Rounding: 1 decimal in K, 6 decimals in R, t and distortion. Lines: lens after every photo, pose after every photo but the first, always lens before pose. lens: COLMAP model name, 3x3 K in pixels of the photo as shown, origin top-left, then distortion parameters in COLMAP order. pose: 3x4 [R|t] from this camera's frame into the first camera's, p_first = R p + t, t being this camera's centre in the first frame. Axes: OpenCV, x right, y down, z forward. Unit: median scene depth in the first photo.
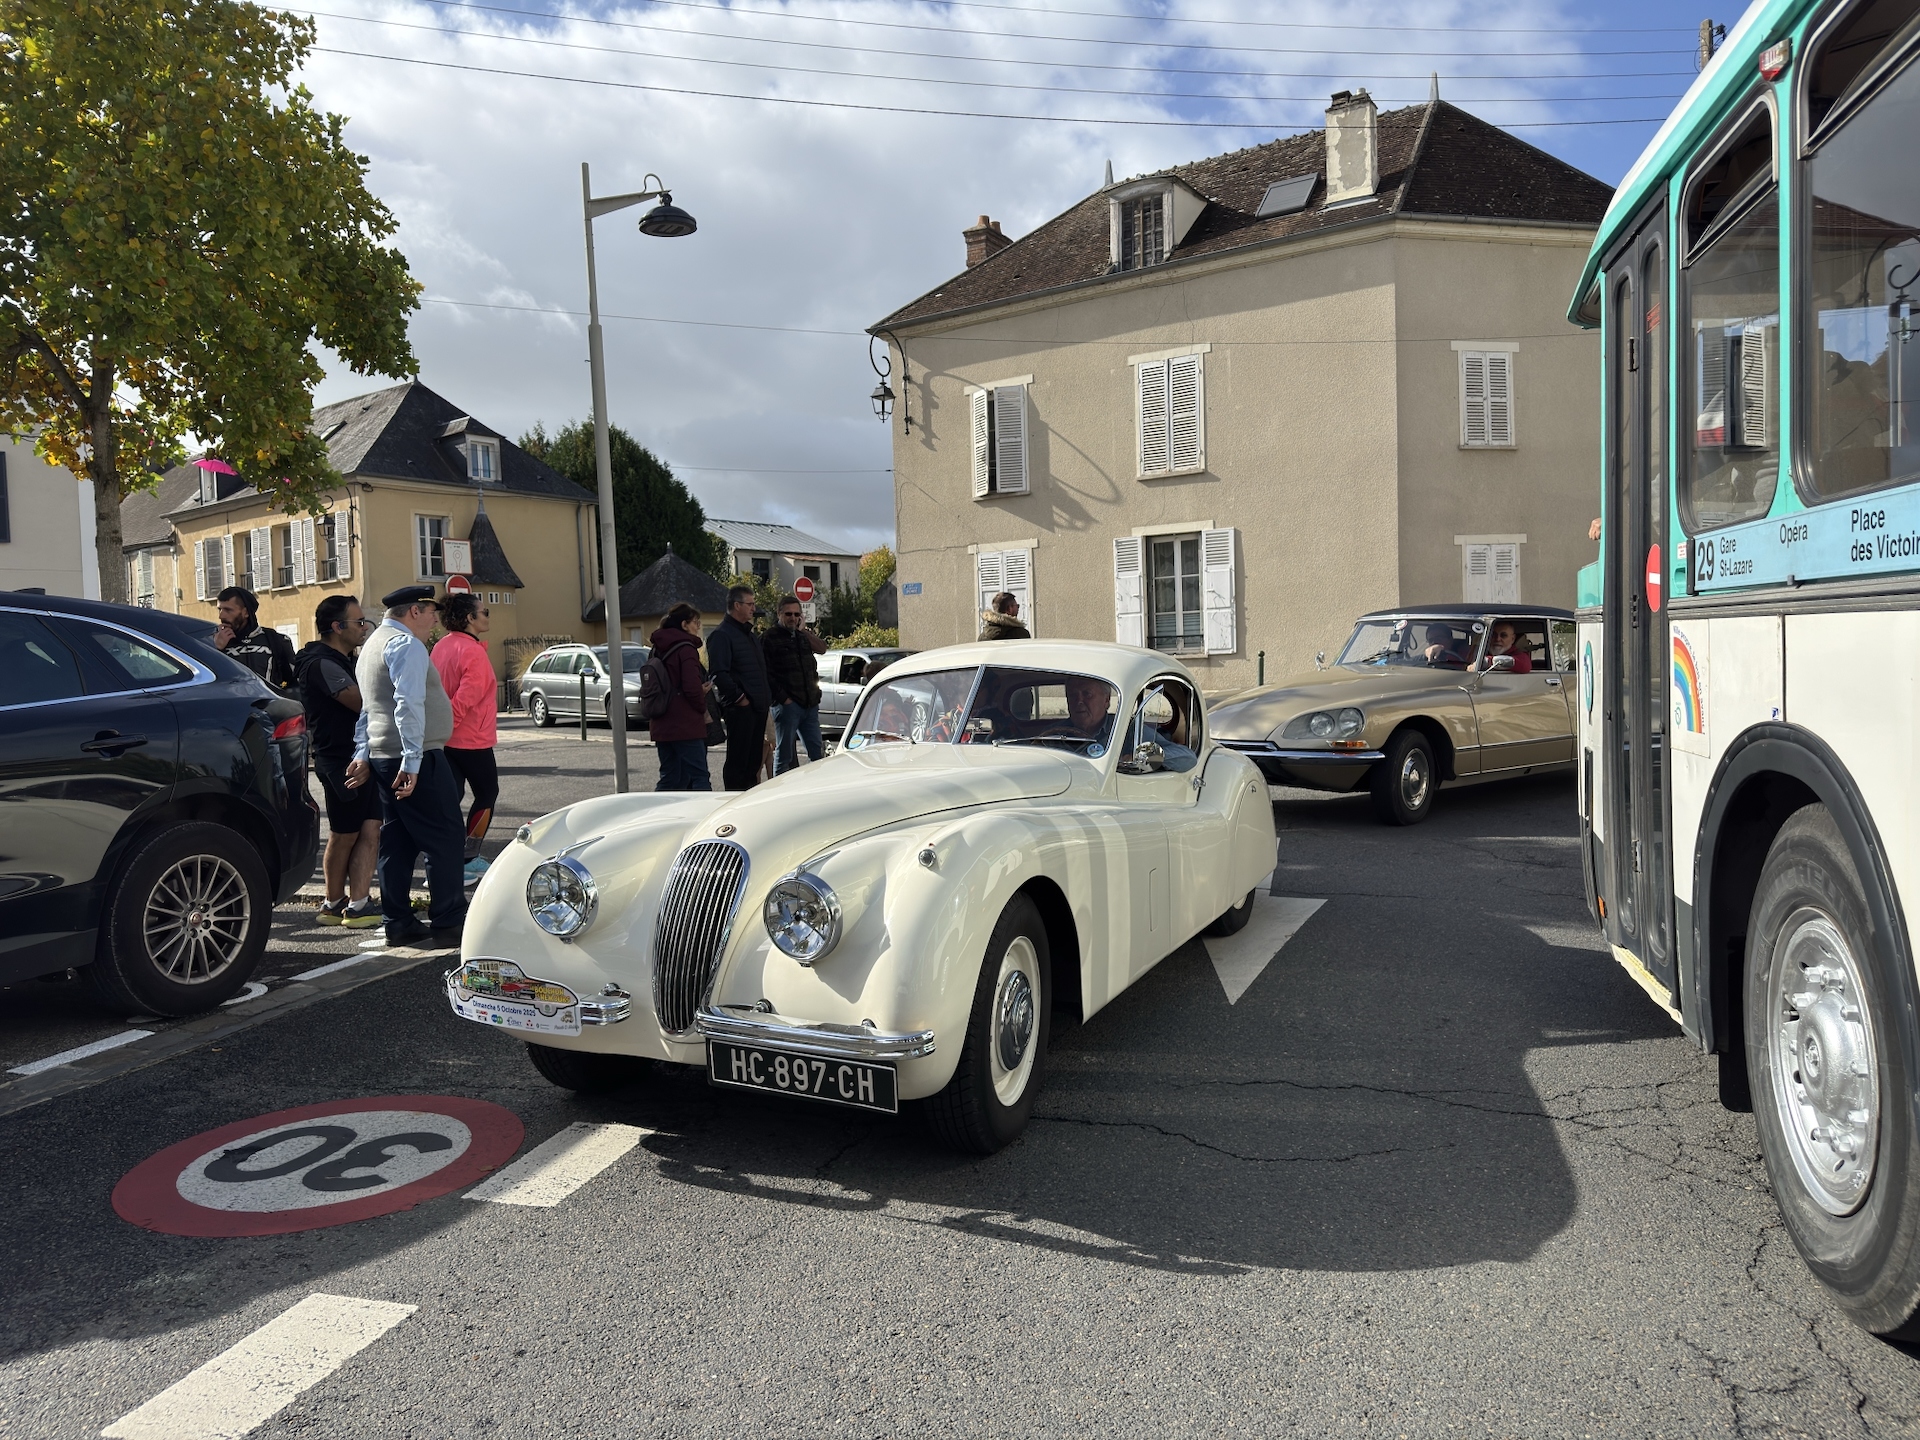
lens RADIAL K [[1341.3, 0, 974.3], [0, 1341.3, 725.0], [0, 0, 1]] dist [0.041495, -0.046389]
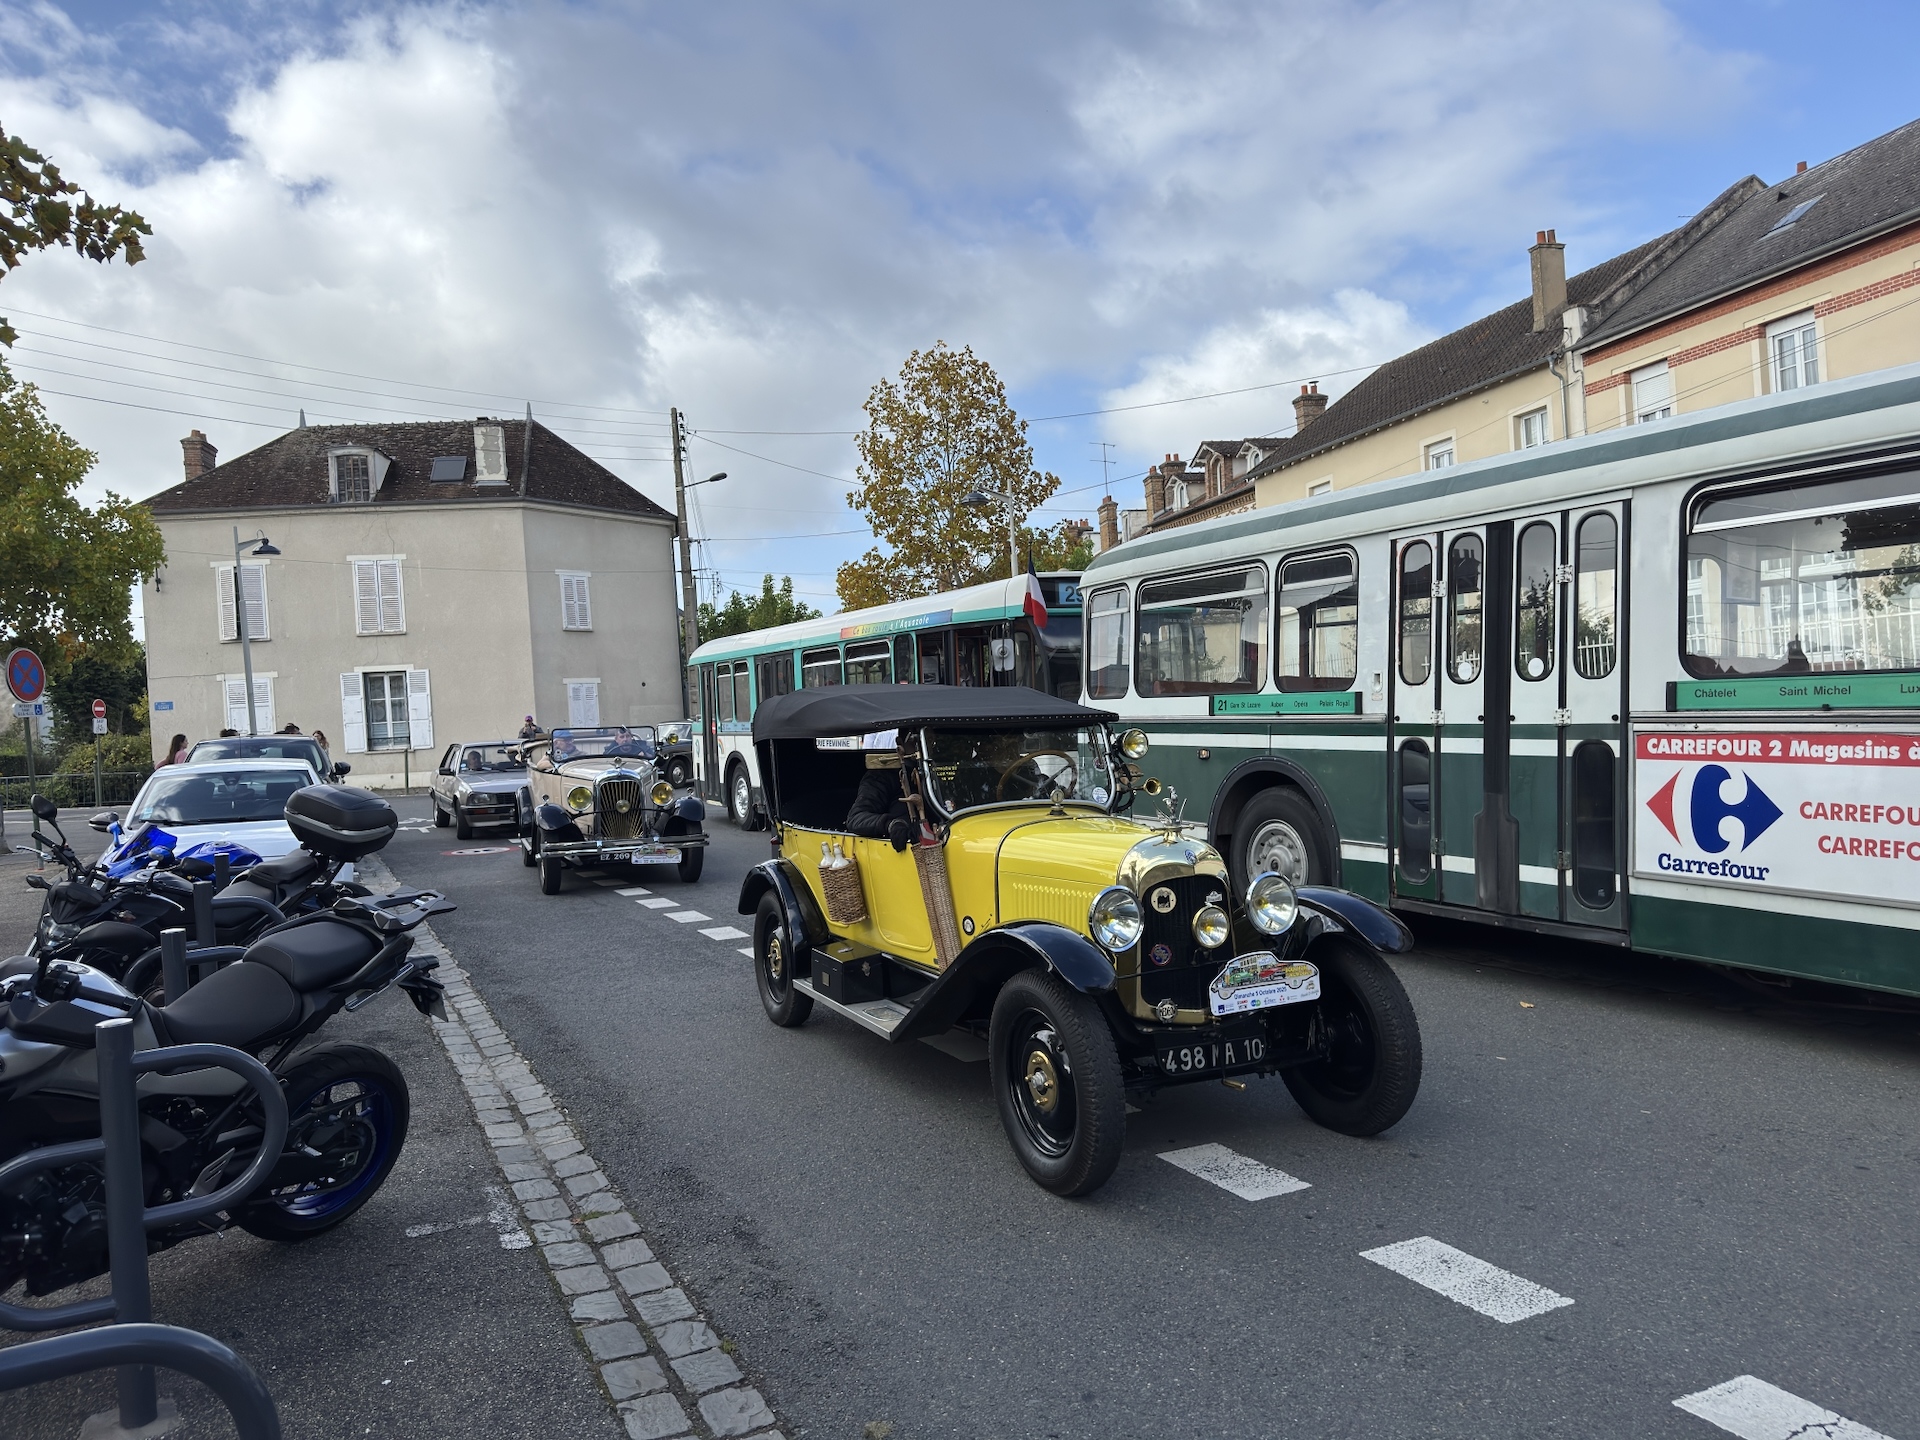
lens RADIAL K [[1341.3, 0, 944.9], [0, 1341.3, 734.7], [0, 0, 1]] dist [0.041495, -0.046389]
pose [[0.760962, -0.018227, 0.648540, -0.380588], [0.055855, 0.997735, -0.037495, 0.025600], [-0.646388, 0.064756, 0.760256, -0.616027]]
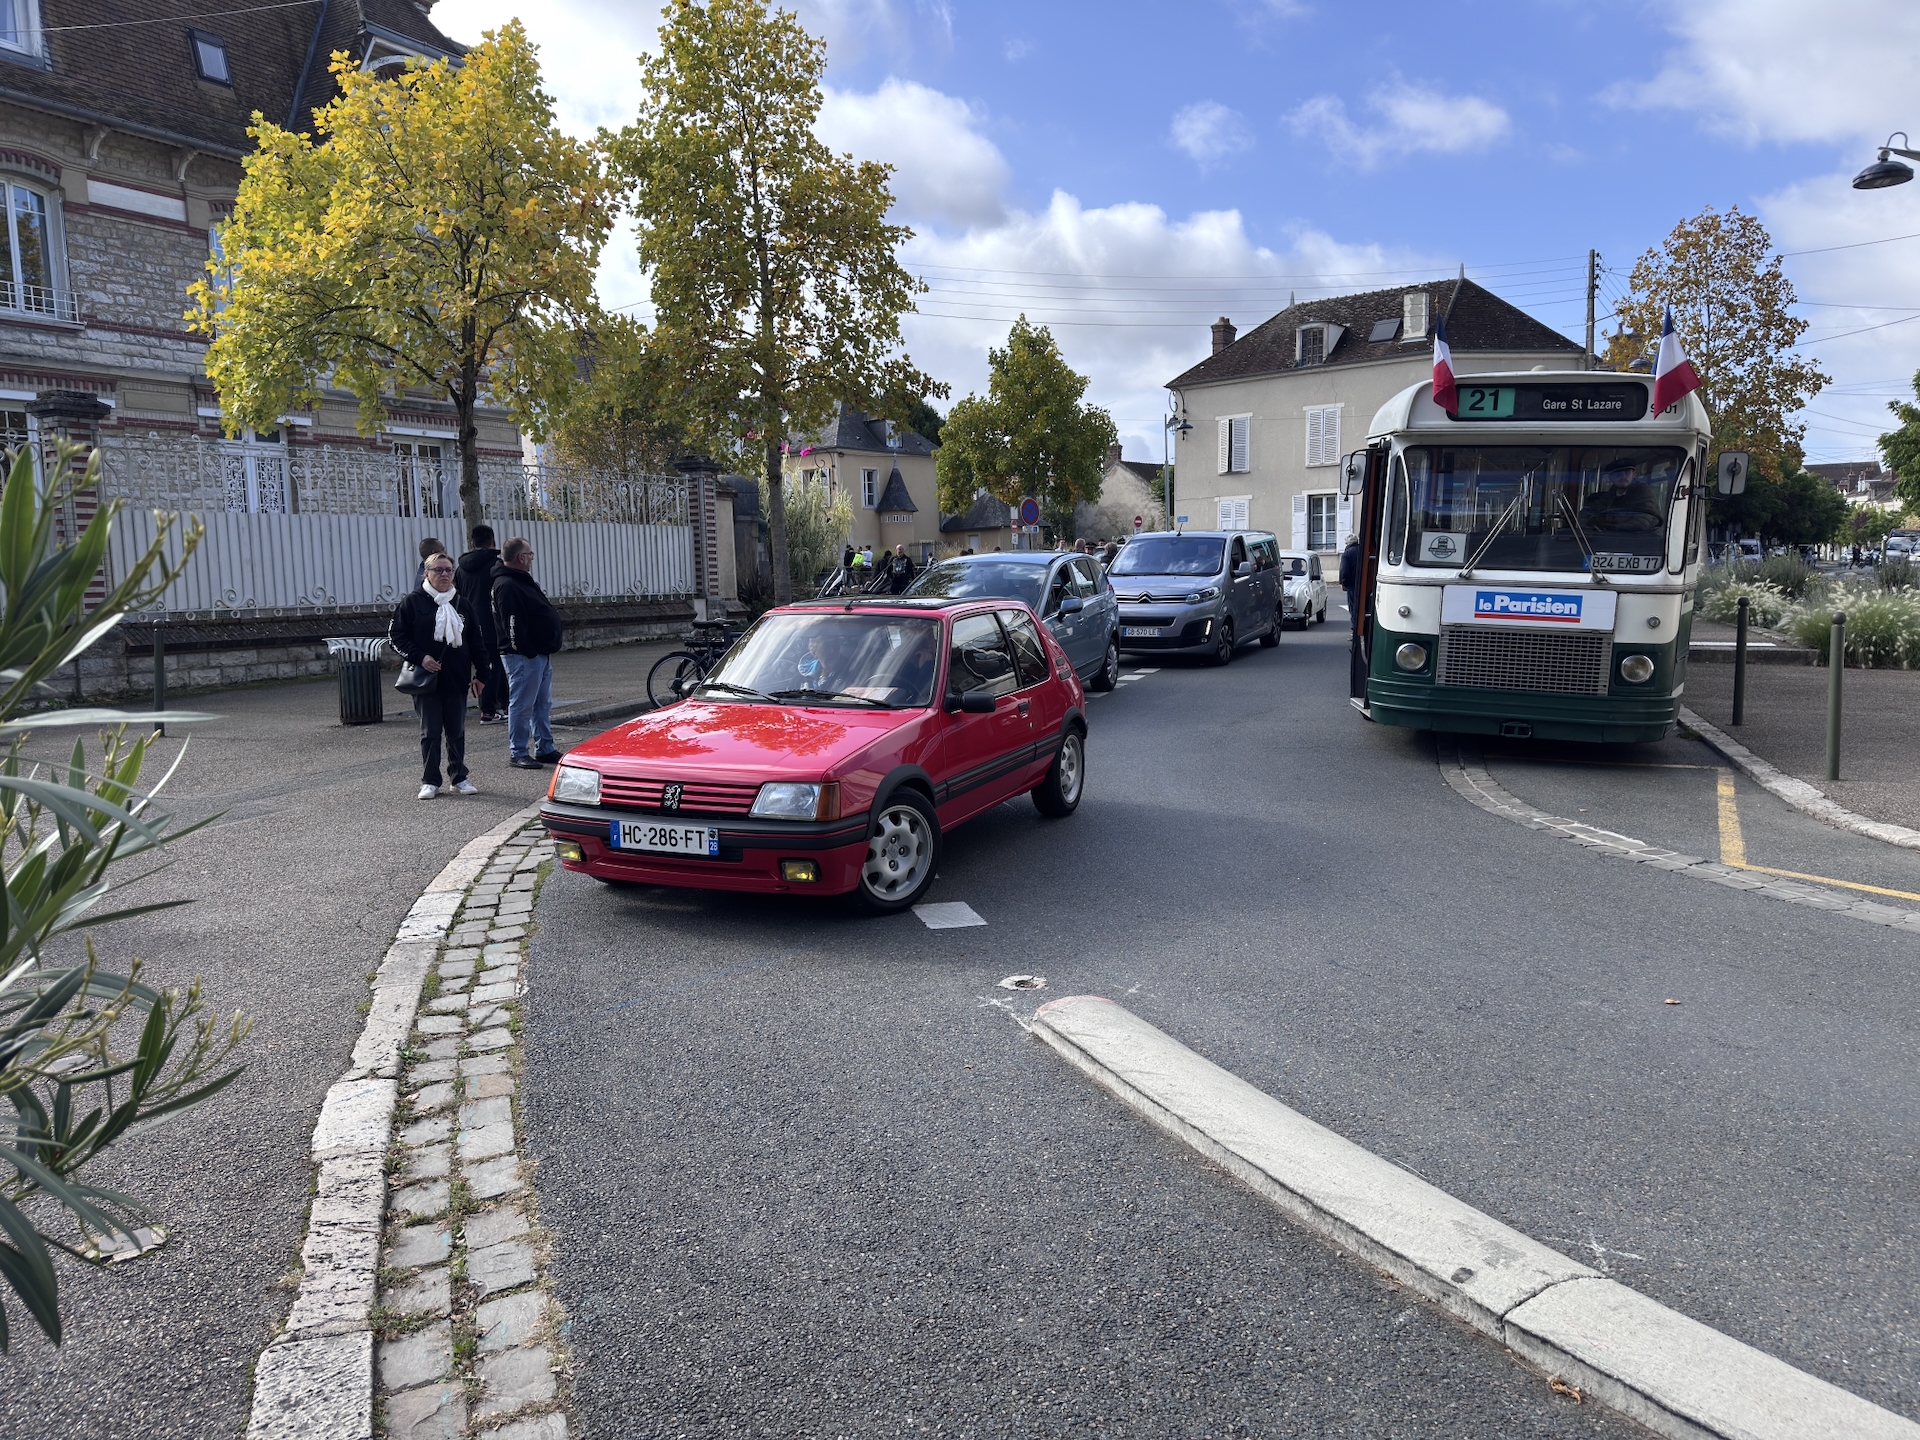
lens RADIAL K [[1341.3, 0, 950.2], [0, 1341.3, 725.9], [0, 0, 1]] dist [0.041495, -0.046389]
pose [[0.996307, 0.015001, -0.084546, -0.249484], [-0.007969, 0.996527, 0.082894, 0.047105], [0.085496, -0.081914, 0.992966, -1.168644]]
